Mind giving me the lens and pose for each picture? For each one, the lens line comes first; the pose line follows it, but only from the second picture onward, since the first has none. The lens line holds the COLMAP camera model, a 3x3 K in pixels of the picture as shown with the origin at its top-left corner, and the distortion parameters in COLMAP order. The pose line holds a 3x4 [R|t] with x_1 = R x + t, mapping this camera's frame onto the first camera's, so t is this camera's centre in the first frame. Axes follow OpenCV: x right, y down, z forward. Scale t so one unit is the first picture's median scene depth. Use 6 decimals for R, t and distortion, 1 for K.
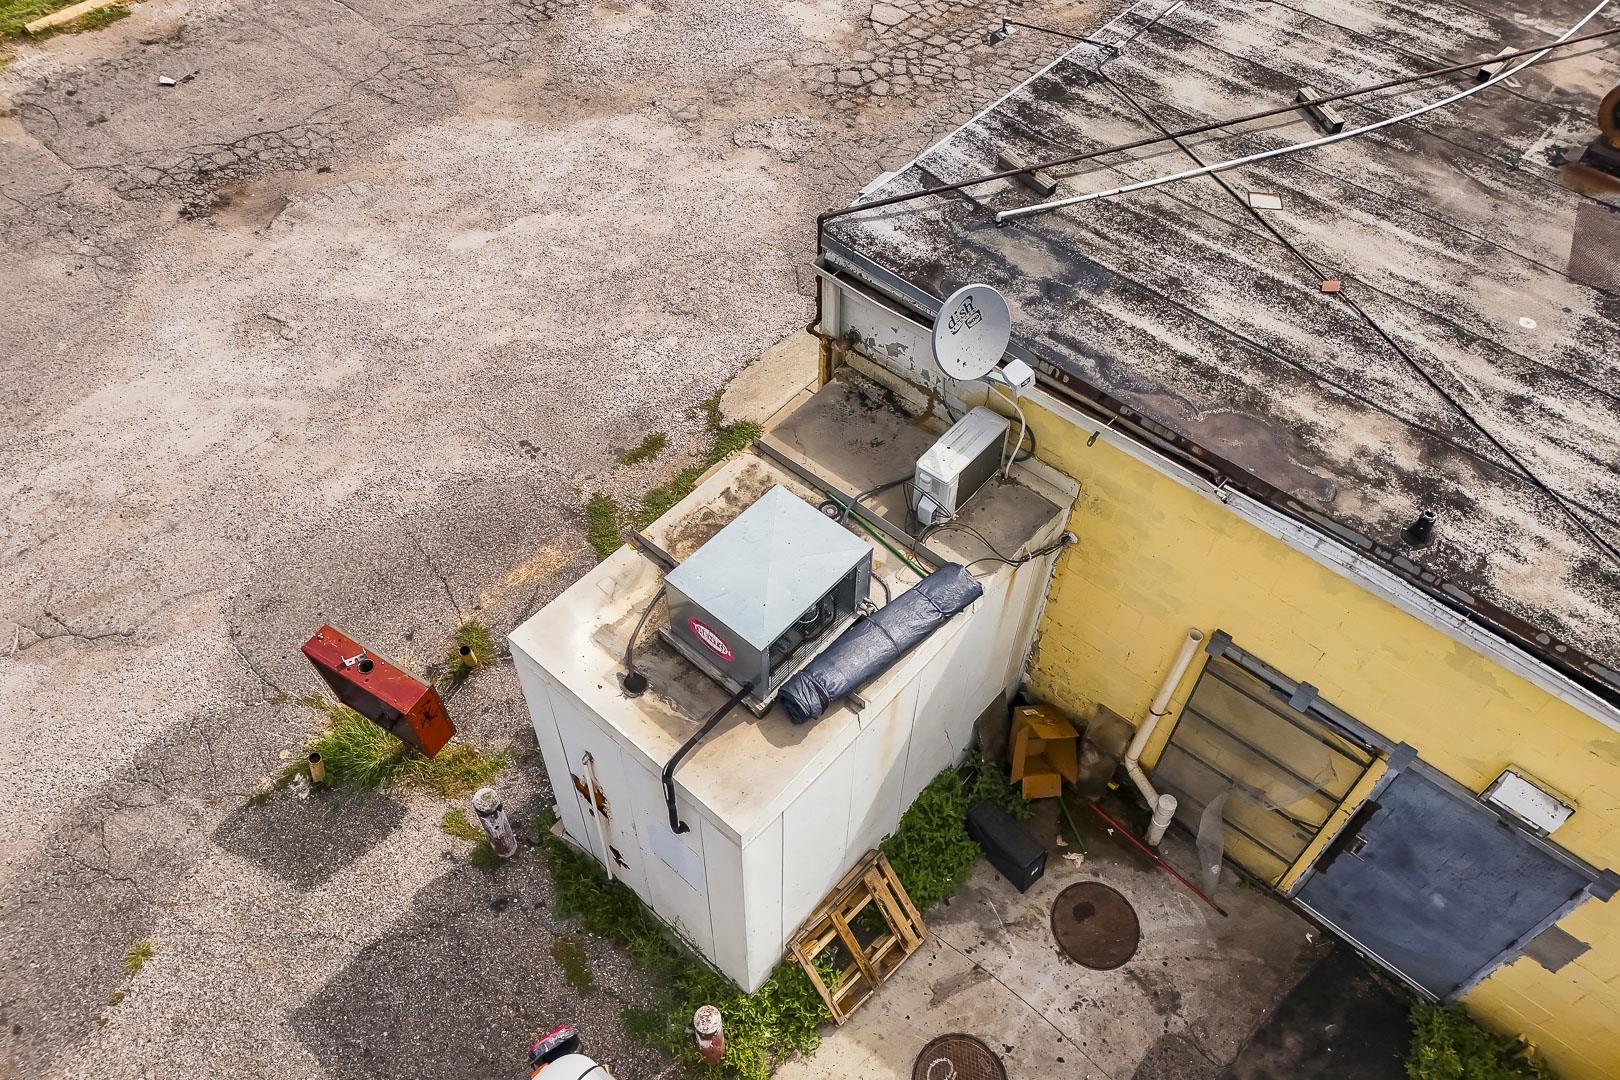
lens RADIAL K [[1187.2, 0, 807.1], [0, 1187.2, 542.6], [0, 0, 1]] dist [0.064124, -0.060384]
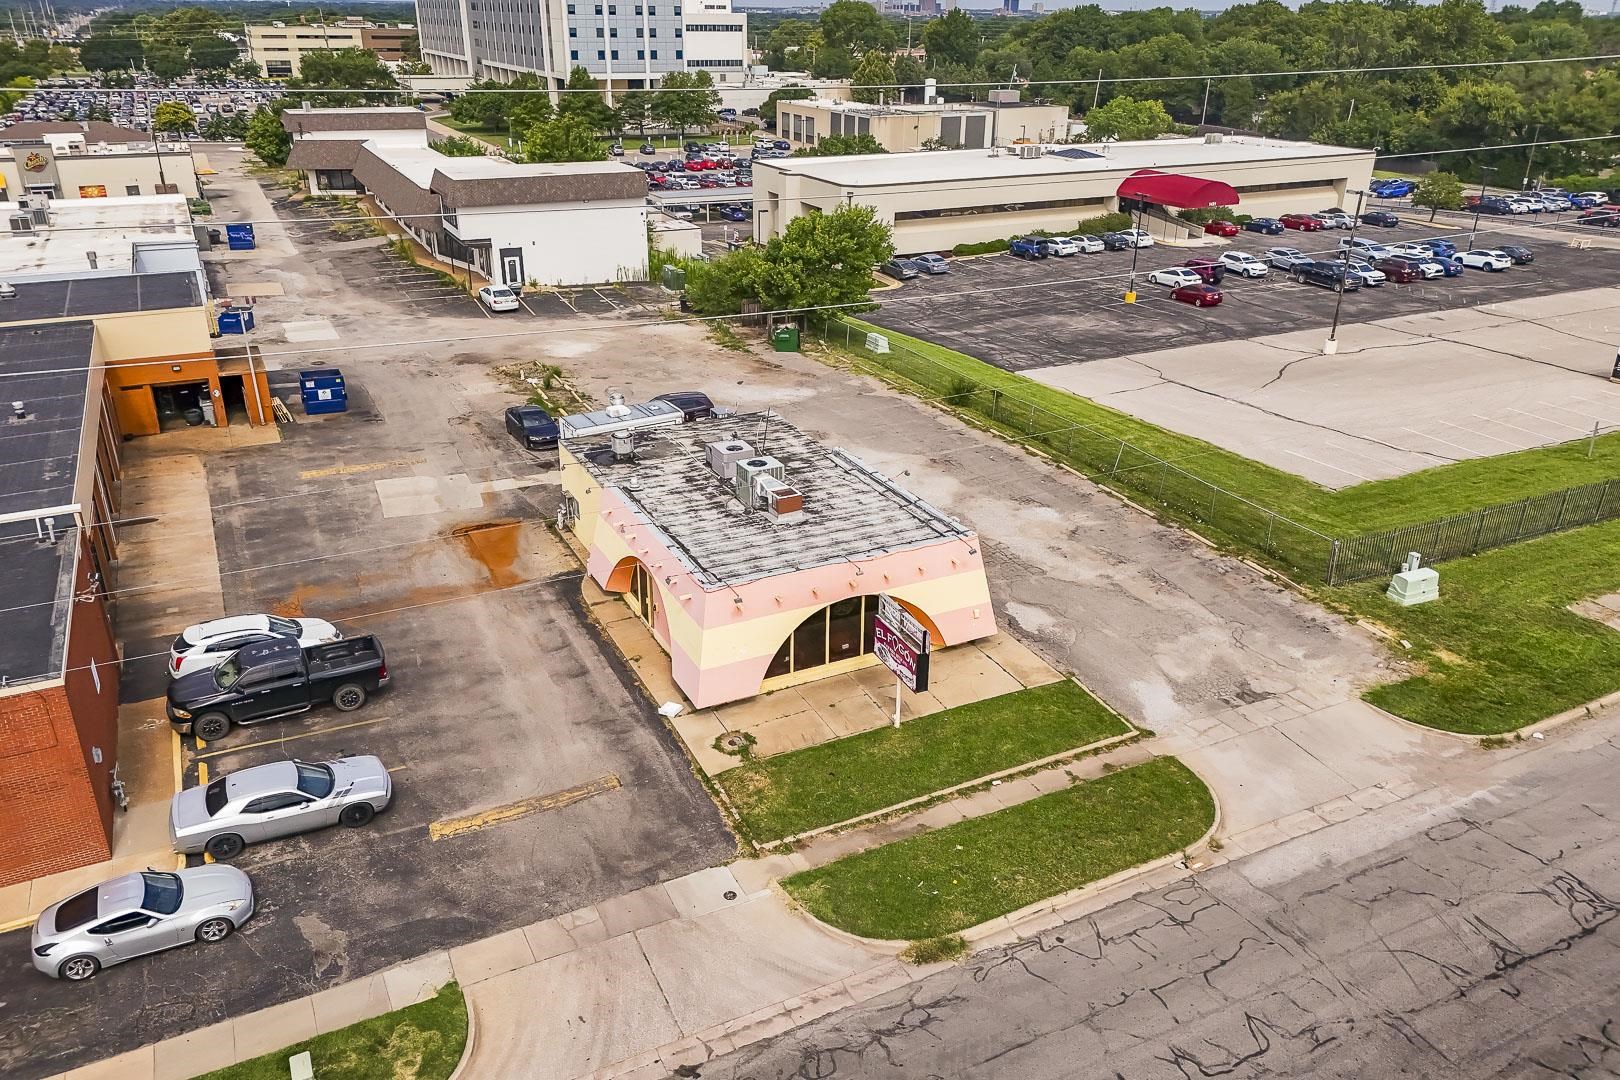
lens RADIAL K [[1187.2, 0, 812.1], [0, 1187.2, 535.2], [0, 0, 1]] dist [0.064124, -0.060384]
pose [[-0.376859, 0.352634, -0.856520, 4.788890], [-0.734132, 0.450155, 0.508341, -2.863736], [0.564825, 0.820372, 0.089235, 0.928462]]
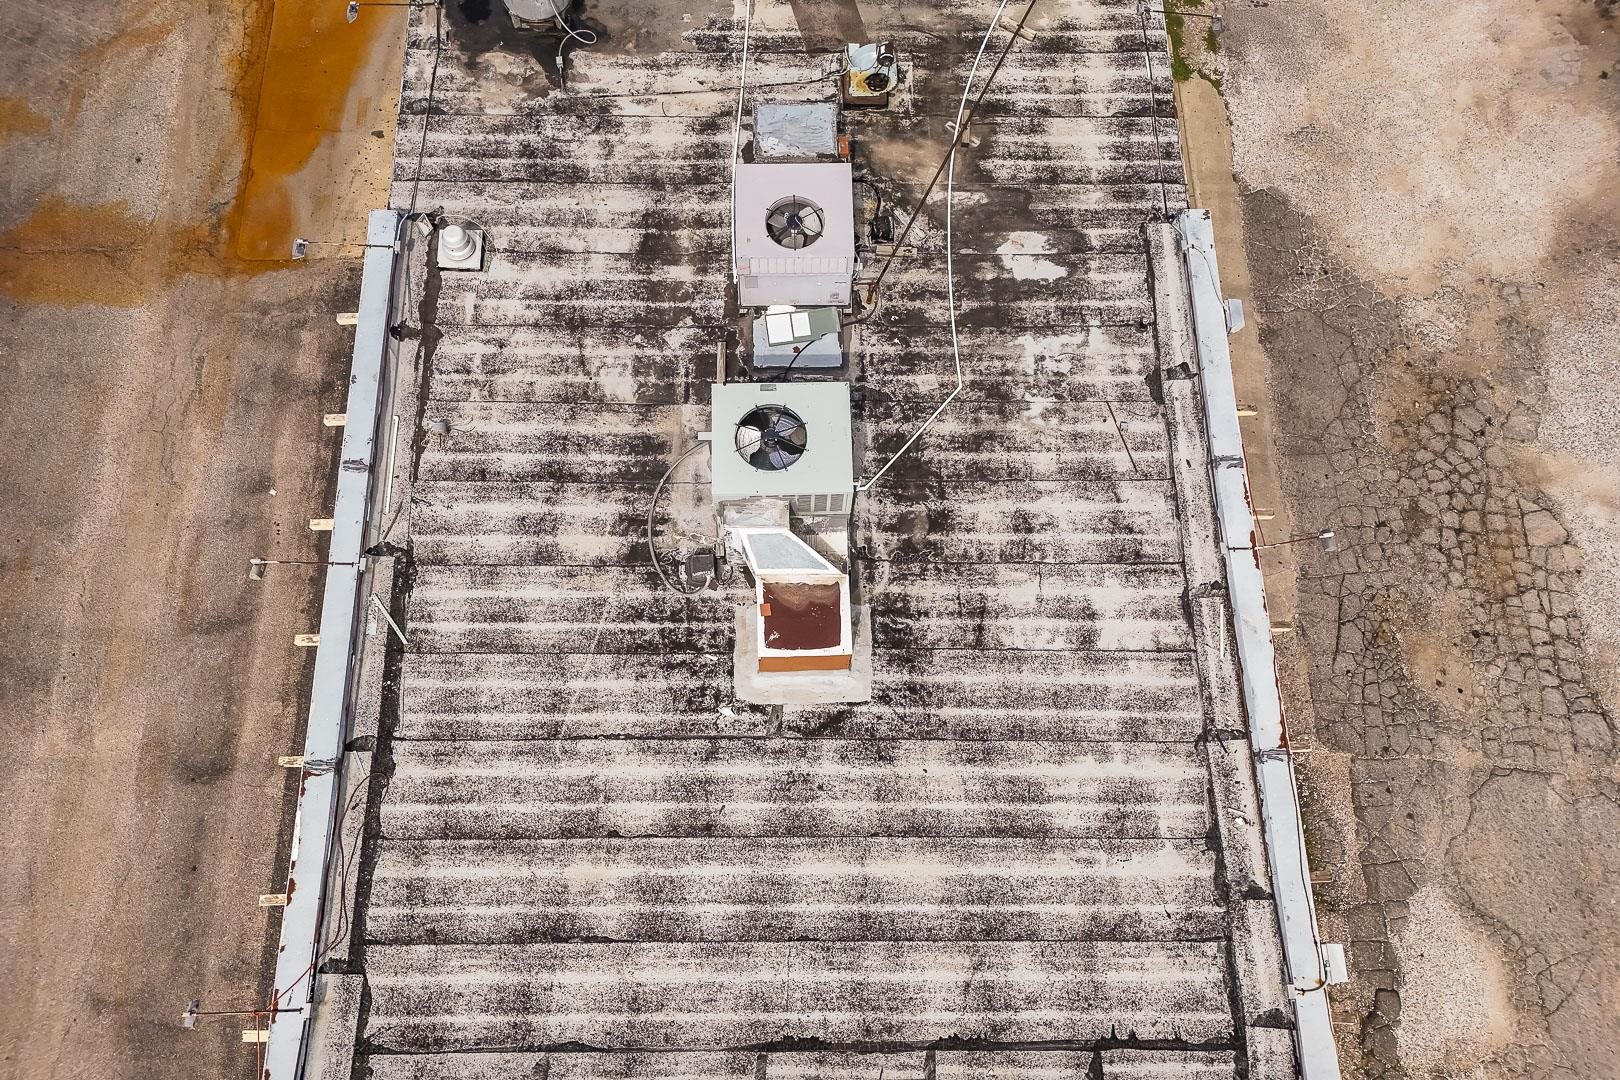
lens RADIAL K [[1187.2, 0, 820.9], [0, 1187.2, 532.3], [0, 0, 1]] dist [0.064124, -0.060384]
pose [[-0.740507, 0.621971, -0.254563, 1.386512], [-0.547226, -0.338155, 0.765634, -1.605583], [0.390120, 0.706260, 0.590765, 0.368942]]
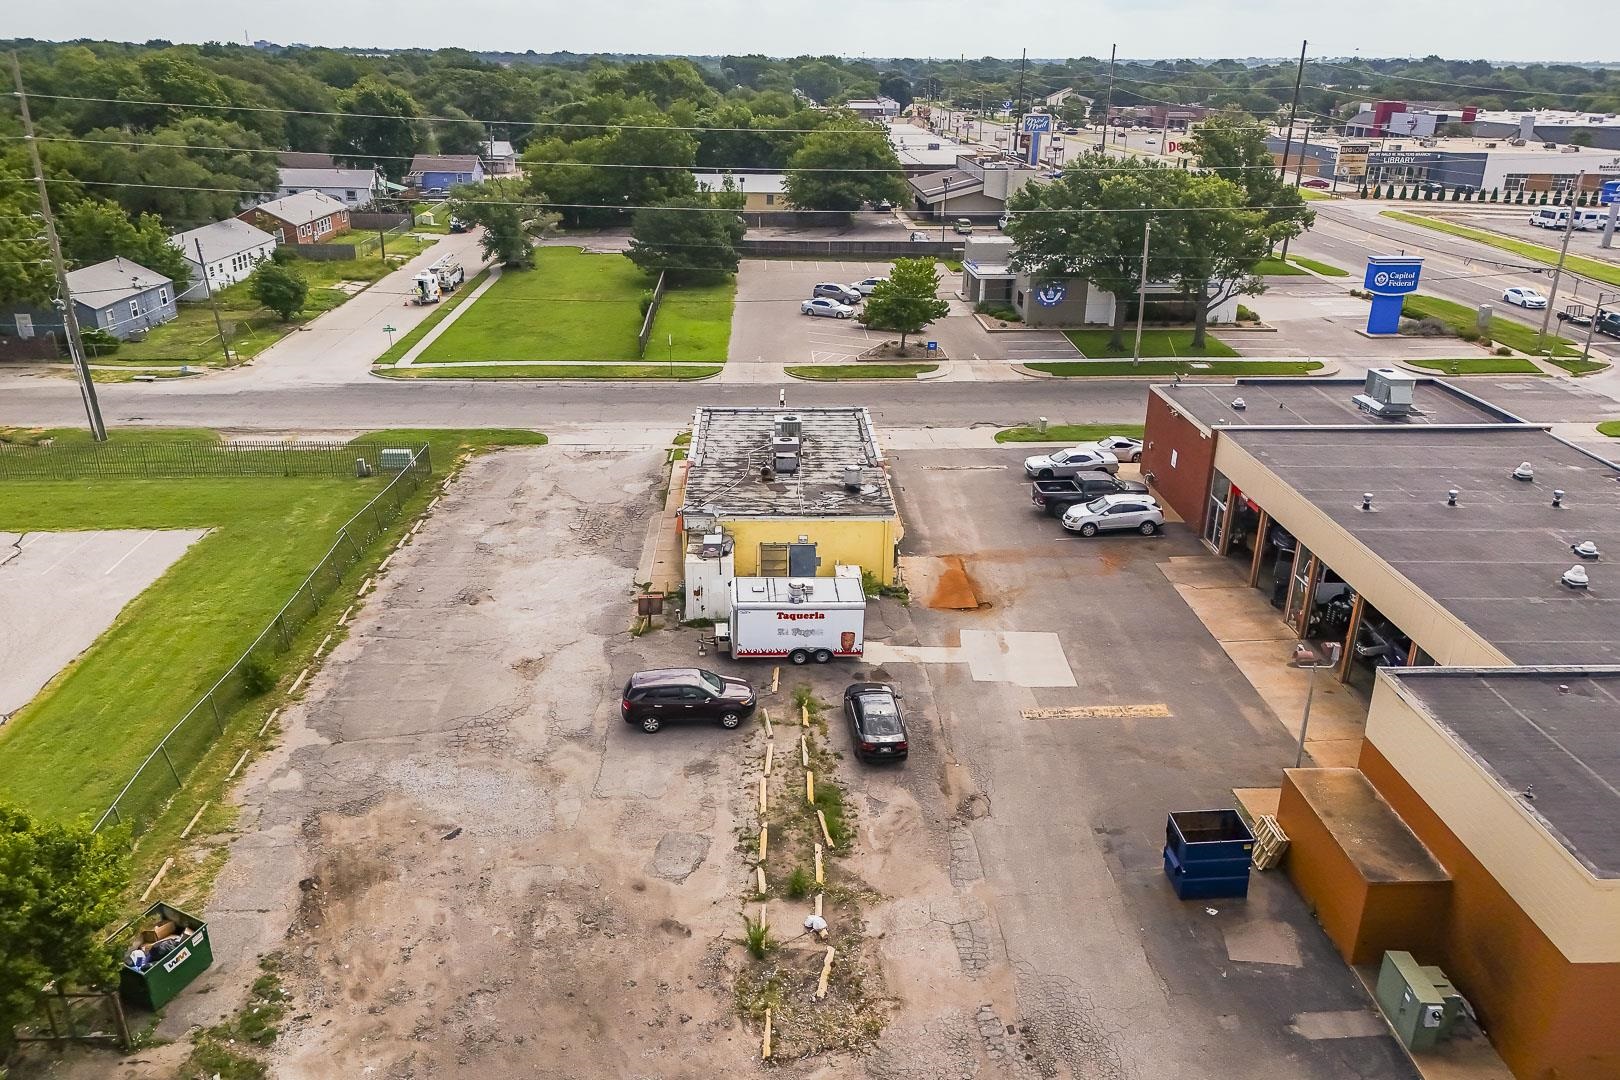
lens RADIAL K [[1187.2, 0, 813.2], [0, 1187.2, 537.8], [0, 0, 1]] dist [0.064124, -0.060384]
pose [[0.726442, -0.261187, 0.635661, -3.032090], [0.535956, 0.794277, -0.286137, 1.746139], [-0.430156, 0.548548, 0.716981, -3.248952]]
